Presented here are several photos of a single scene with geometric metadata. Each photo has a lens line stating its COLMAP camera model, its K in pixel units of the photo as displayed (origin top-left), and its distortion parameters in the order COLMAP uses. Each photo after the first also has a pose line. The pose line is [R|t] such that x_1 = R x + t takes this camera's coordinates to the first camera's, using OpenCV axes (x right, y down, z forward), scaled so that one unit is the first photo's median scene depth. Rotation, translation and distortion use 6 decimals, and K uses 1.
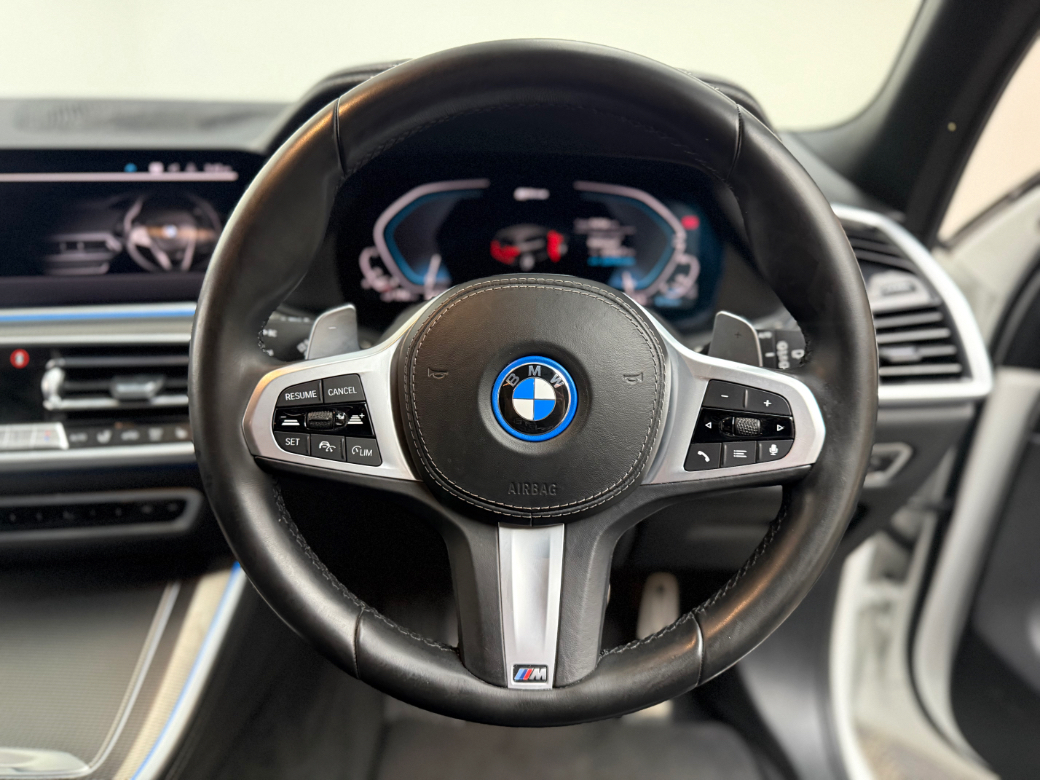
lens RADIAL K [[745.2, 0, 520.0], [0, 745.2, 390.0], [0, 0, 1]] dist [0.090798, -0.130331]
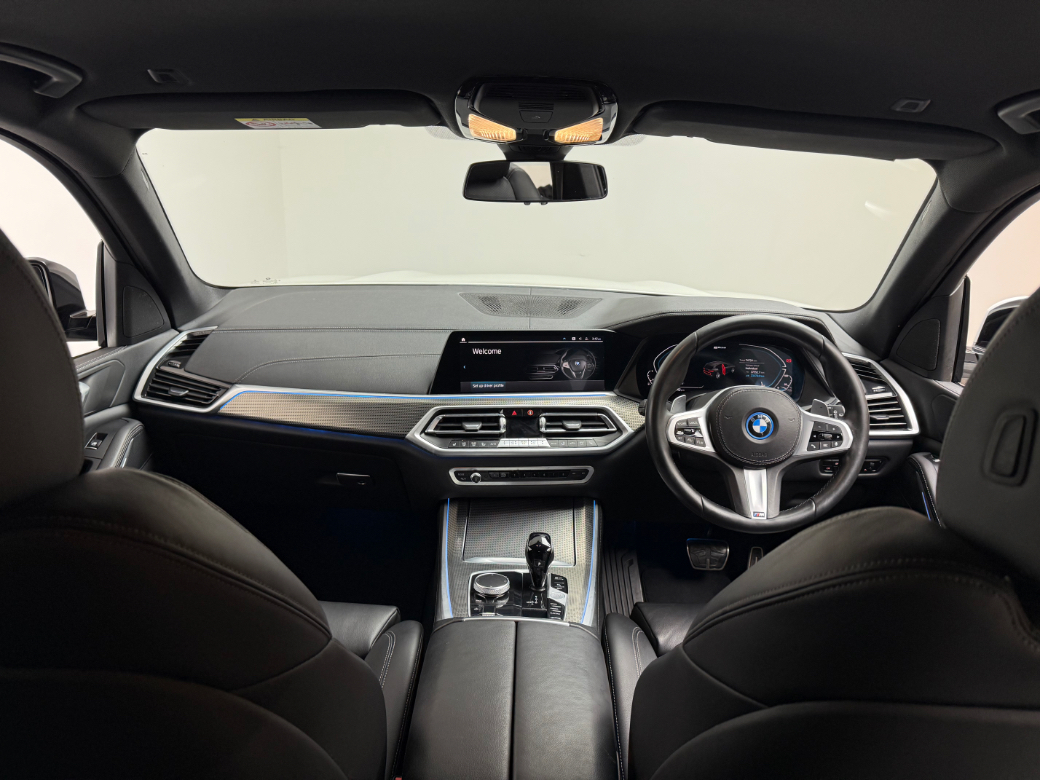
lens RADIAL K [[689.2, 0, 514.7], [0, 689.2, 374.5], [0, 0, 1]] dist [0.003970, -0.000416]
pose [[0.998327, 0.015507, -0.055695, -0.823101], [-0.022412, 0.991830, -0.125580, 0.178115], [0.053293, 0.126618, 0.990519, -1.905364]]
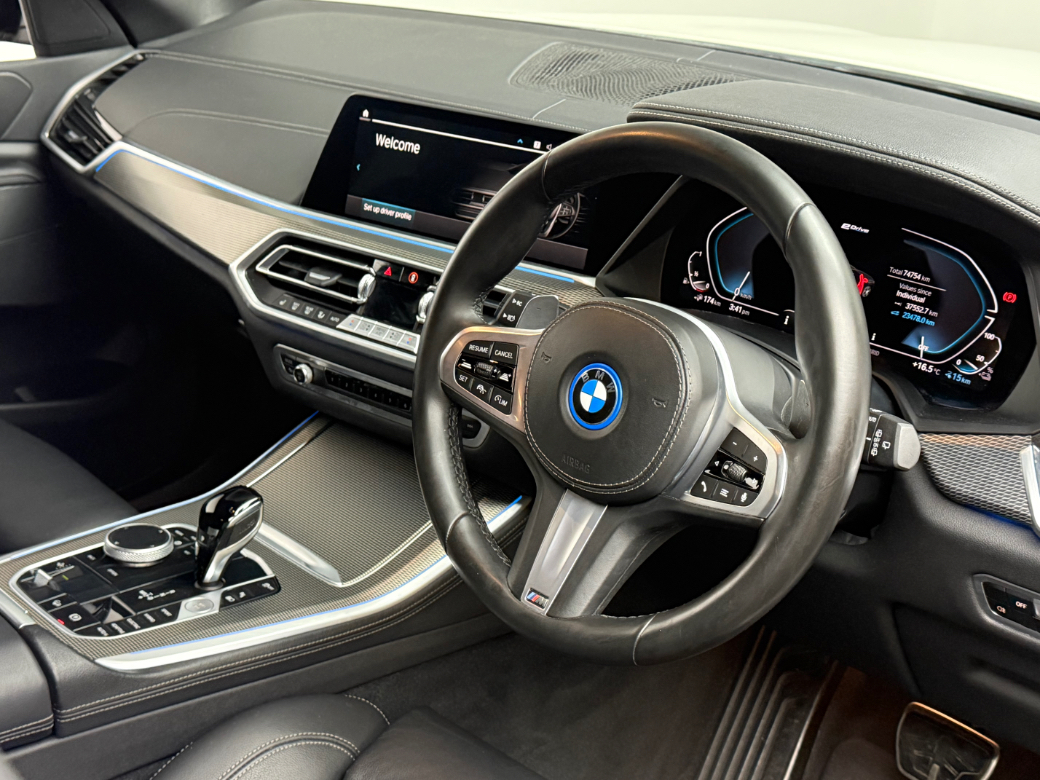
lens RADIAL K [[1274.4, 0, 520.0], [0, 1274.4, 390.0], [0, 0, 1]] dist [0.035411, 0.006525]
pose [[0.721980, 0.279282, -0.633045, 1.246918], [-0.289221, 0.952968, 0.090570, -0.151971], [0.628567, 0.117700, 0.768798, -0.729475]]
